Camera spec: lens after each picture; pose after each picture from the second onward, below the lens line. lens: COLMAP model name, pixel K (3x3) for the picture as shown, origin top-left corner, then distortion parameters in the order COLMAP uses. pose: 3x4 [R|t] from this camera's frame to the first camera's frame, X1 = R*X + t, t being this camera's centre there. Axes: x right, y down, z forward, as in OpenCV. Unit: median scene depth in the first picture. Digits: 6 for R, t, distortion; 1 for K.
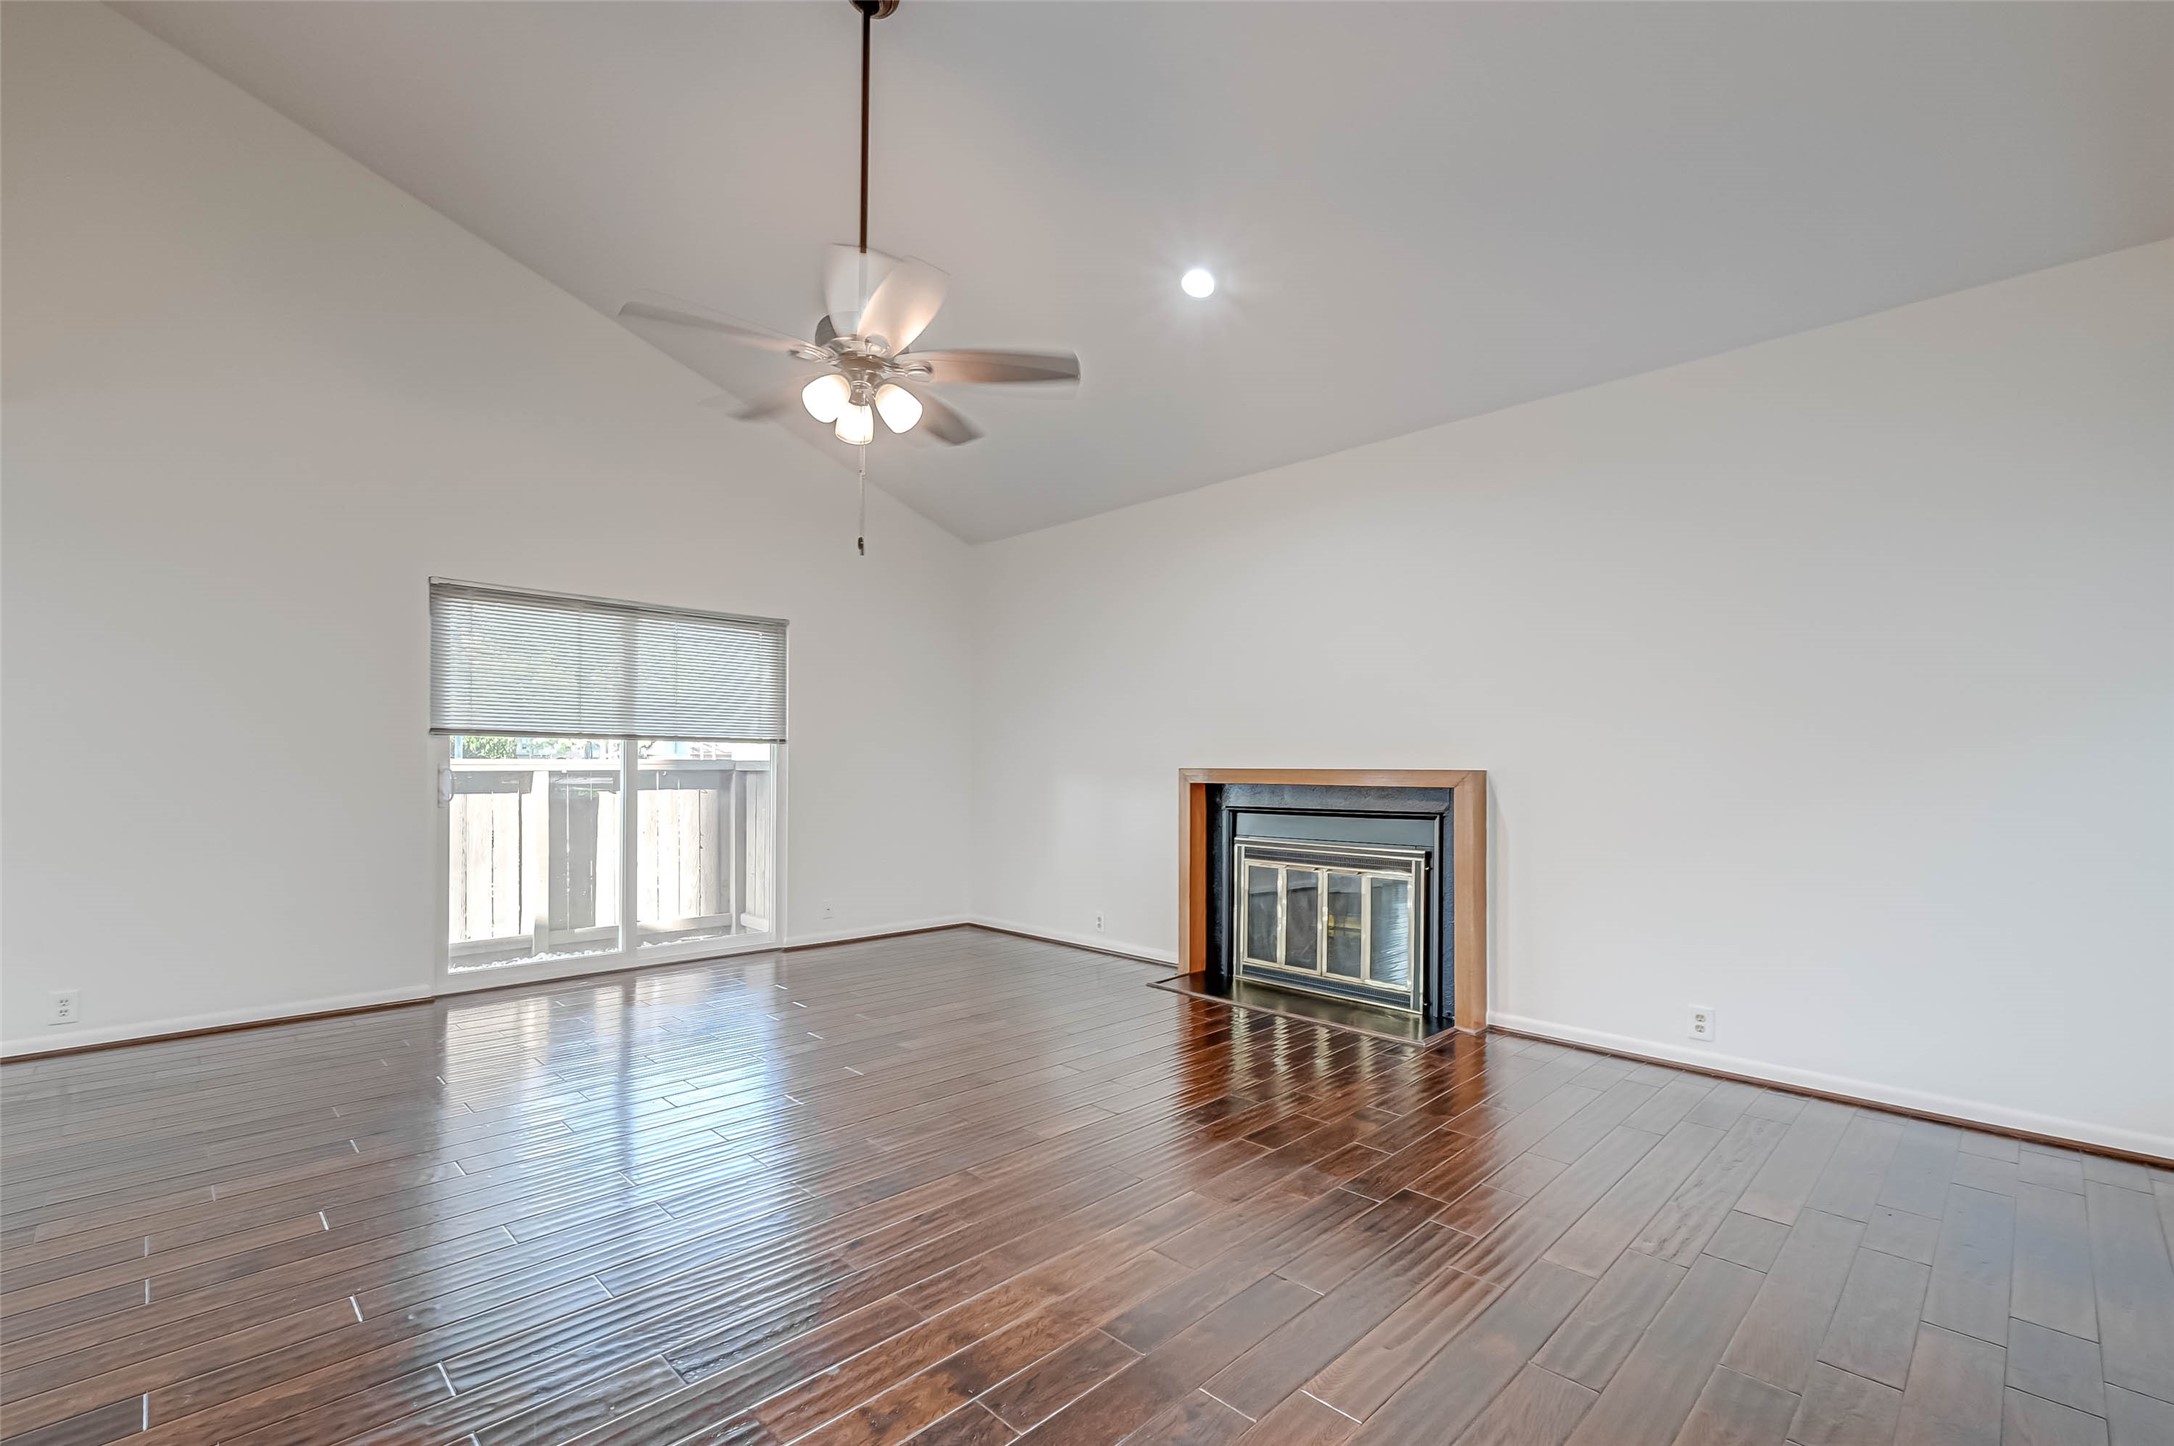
lens RADIAL K [[975.5, 0, 1089.9], [0, 975.5, 759.0], [0, 0, 1]] dist [0.001026, 0.000418]
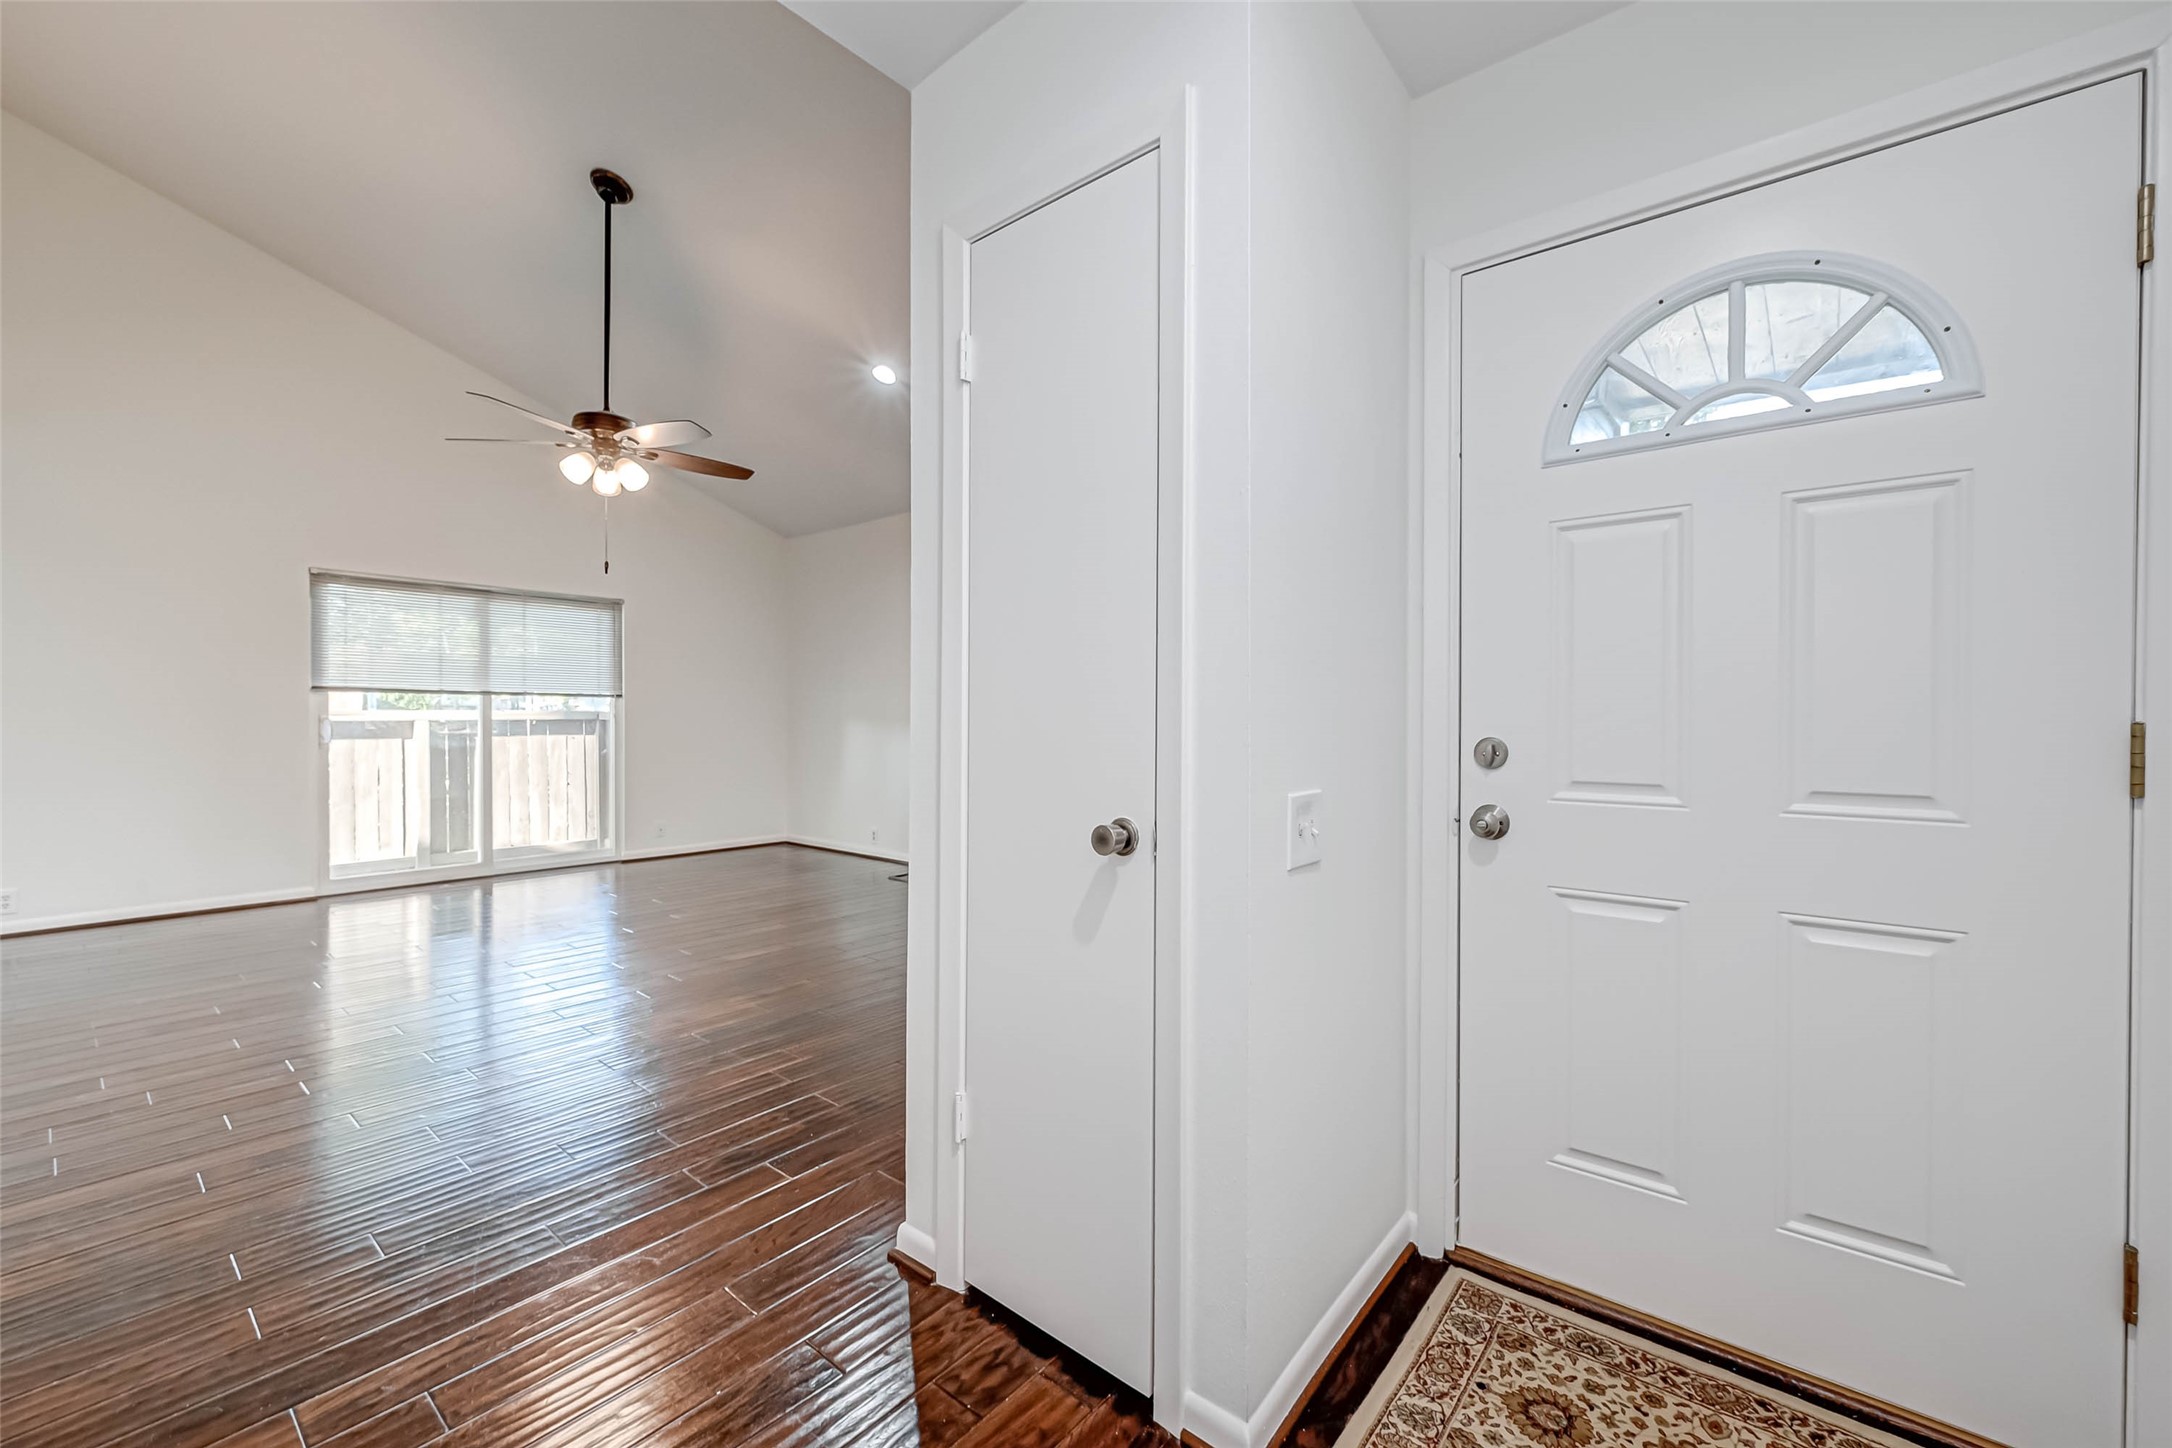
lens RADIAL K [[884.0, 0, 1086.0], [0, 884.0, 724.0], [0, 0, 1]] dist [-0.002368, -0.000596]
pose [[0.995095, -0.001287, 0.098920, 0.190652], [-0.000302, 0.999871, 0.016050, -0.001524], [-0.098928, -0.016001, 0.994966, -0.217746]]
